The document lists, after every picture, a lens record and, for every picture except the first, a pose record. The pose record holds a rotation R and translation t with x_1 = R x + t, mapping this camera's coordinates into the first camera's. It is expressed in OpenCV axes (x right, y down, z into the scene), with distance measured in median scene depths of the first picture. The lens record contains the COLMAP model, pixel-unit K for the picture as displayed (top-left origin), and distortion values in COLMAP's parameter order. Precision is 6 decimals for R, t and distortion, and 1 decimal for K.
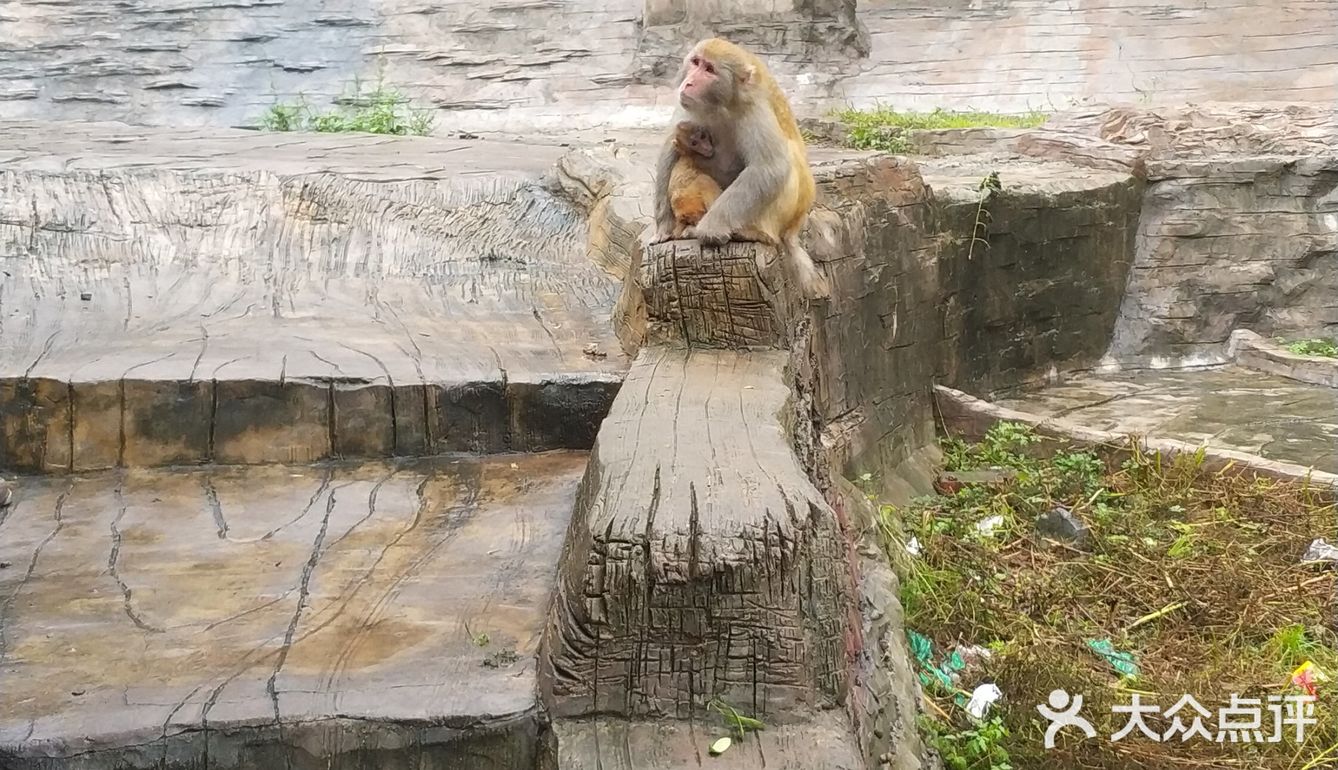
lens RADIAL K [[1824.9, 0, 669.0], [0, 1824.9, 385.0], [0, 0, 1]] dist [0.331301, -1.375075]
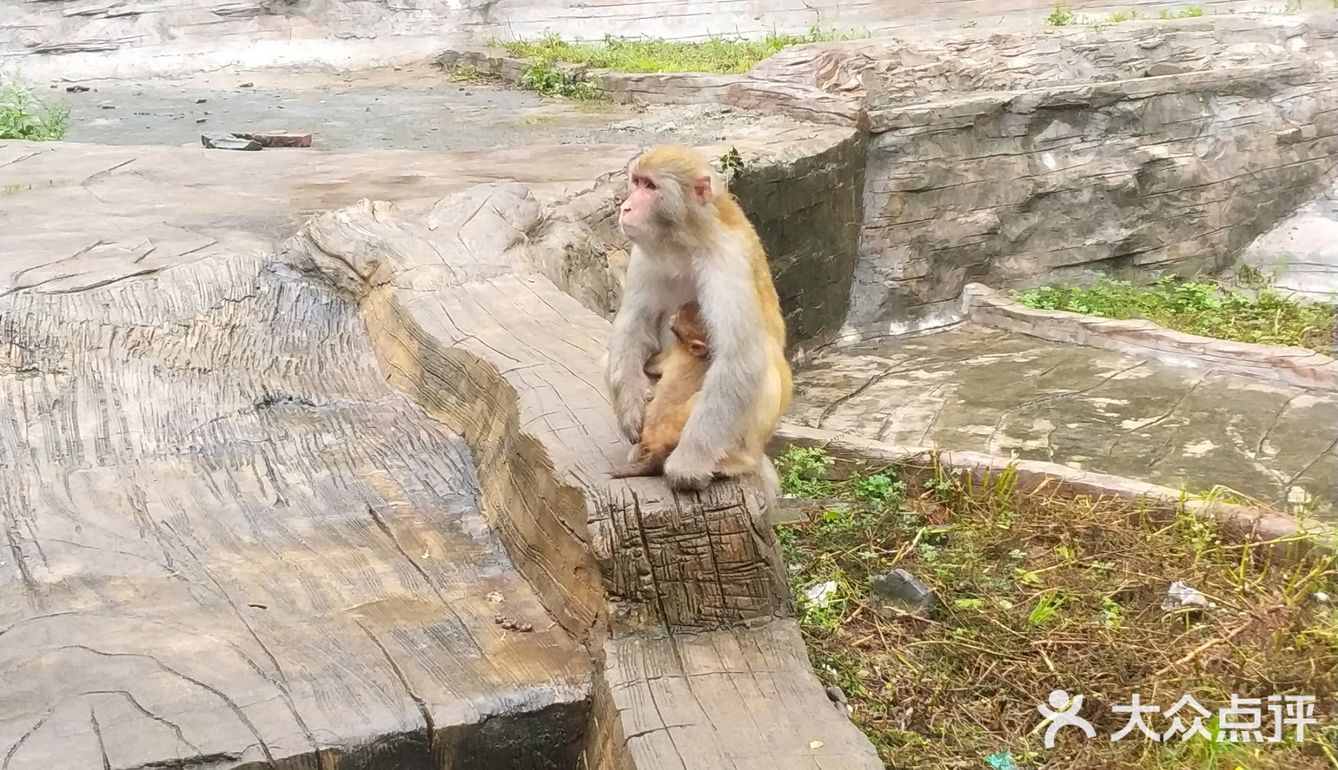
lens RADIAL K [[1824.9, 0, 669.0], [0, 1824.9, 385.0], [0, 0, 1]] dist [0.331301, -1.375075]
pose [[0.973030, -0.088022, 0.213223, -0.051823], [0.071820, 0.993992, 0.082592, -0.068213], [-0.219212, -0.065051, 0.973506, 0.108713]]
